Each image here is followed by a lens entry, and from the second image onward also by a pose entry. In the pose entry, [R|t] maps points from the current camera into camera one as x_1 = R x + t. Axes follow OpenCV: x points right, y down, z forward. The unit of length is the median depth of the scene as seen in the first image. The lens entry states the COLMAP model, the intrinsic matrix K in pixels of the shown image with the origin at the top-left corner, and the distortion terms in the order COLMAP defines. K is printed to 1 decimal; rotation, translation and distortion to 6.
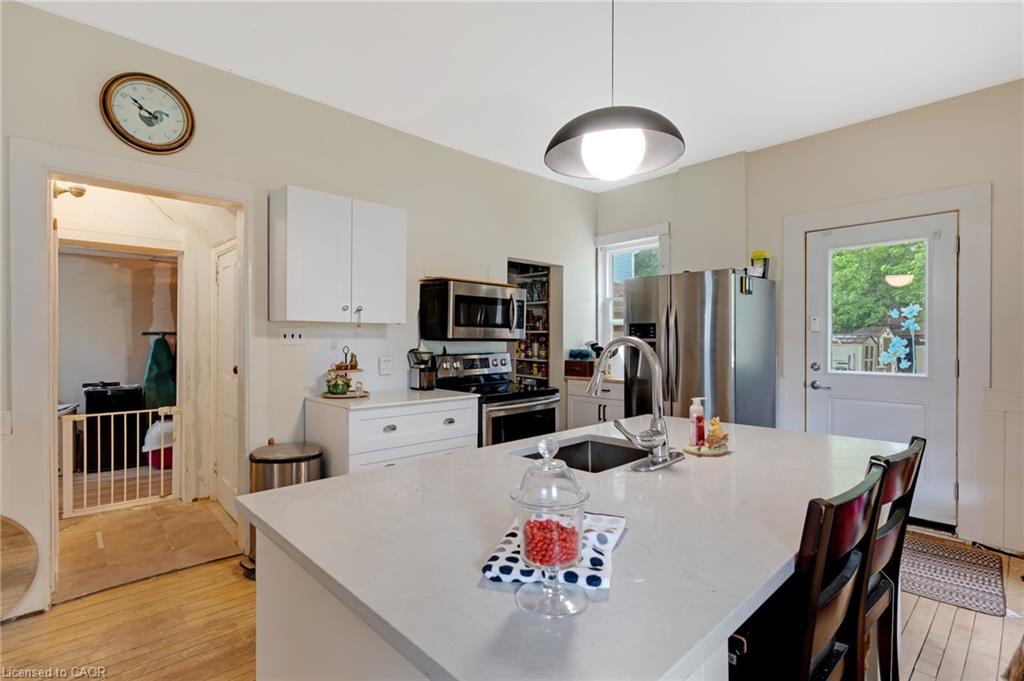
lens RADIAL K [[487.5, 0, 514.9], [0, 487.5, 342.0], [0, 0, 1]] dist [-0.006754, 0.000155]
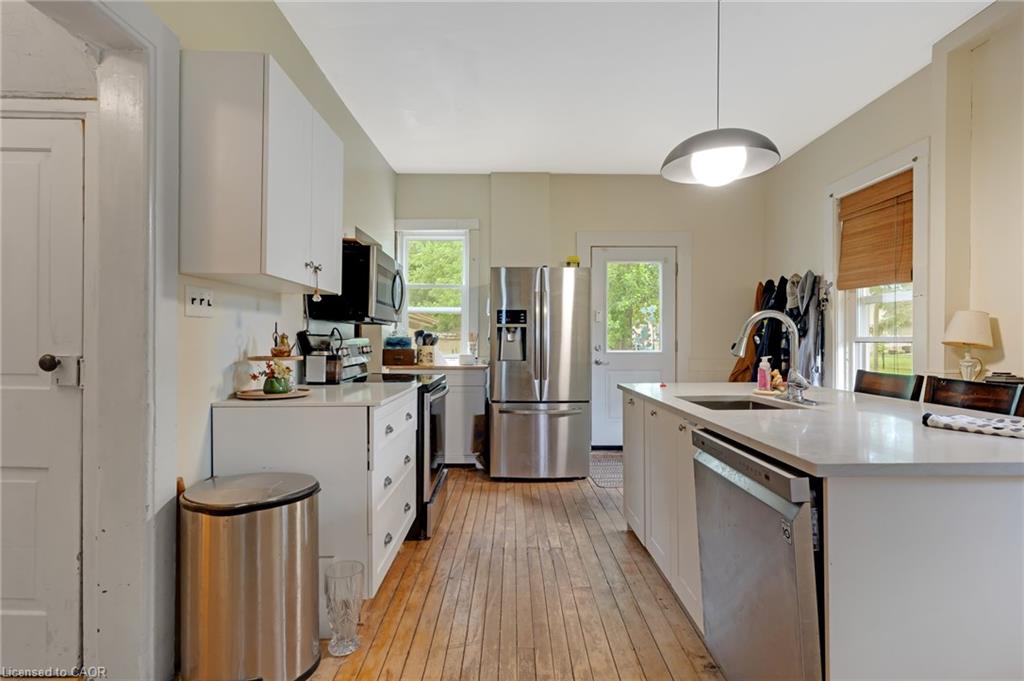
lens RADIAL K [[487.5, 0, 512.8], [0, 487.5, 340.4], [0, 0, 1]] dist [-0.006754, 0.000155]
pose [[0.681226, -0.000855, 0.732072, -0.598956], [0.002587, 0.999996, -0.001240, 0.034908], [-0.732068, 0.002739, 0.681226, 0.299882]]
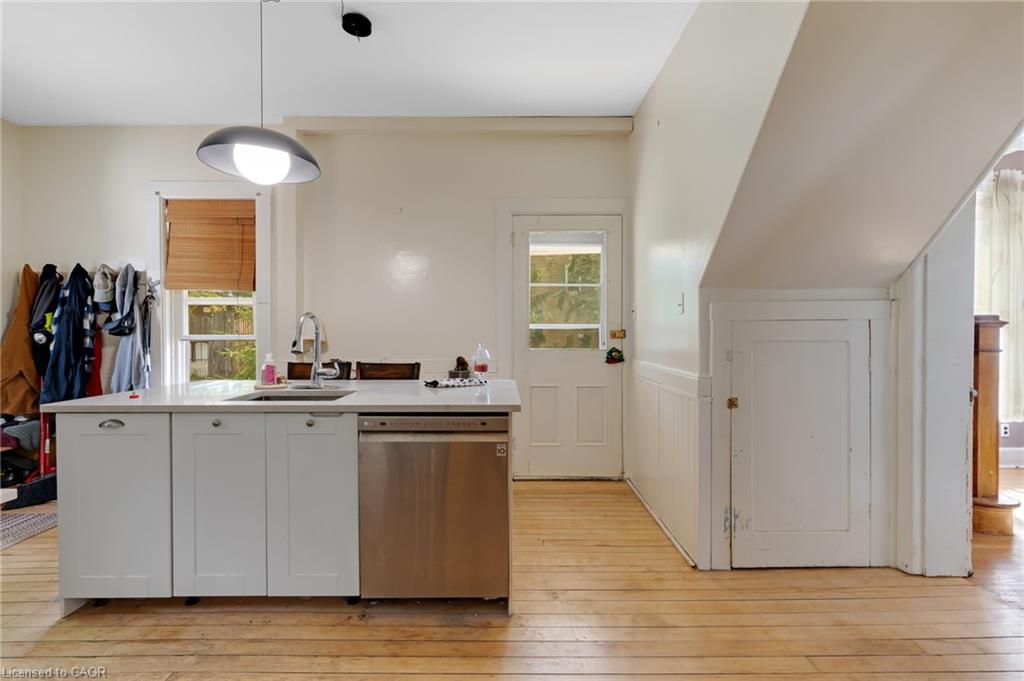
lens RADIAL K [[487.5, 0, 501.4], [0, 487.5, 339.1], [0, 0, 1]] dist [-0.006754, 0.000155]
pose [[-0.731300, -0.002464, 0.682052, -0.619527], [0.005152, 0.999945, 0.009135, 0.030022], [-0.682037, 0.010194, -0.731247, 0.847833]]
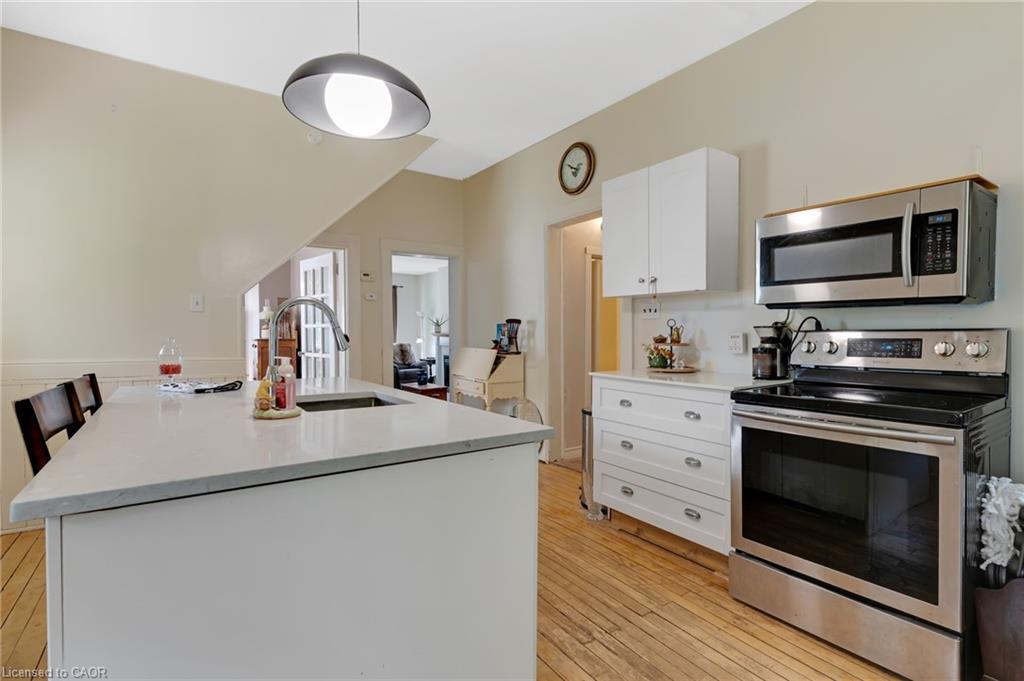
lens RADIAL K [[487.5, 0, 510.2], [0, 487.5, 338.5], [0, 0, 1]] dist [-0.006754, 0.000155]
pose [[-0.151919, 0.016663, -0.988252, 0.634801], [-0.006790, 0.999817, 0.017902, 0.031179], [0.988370, 0.009430, -0.151778, 0.811165]]
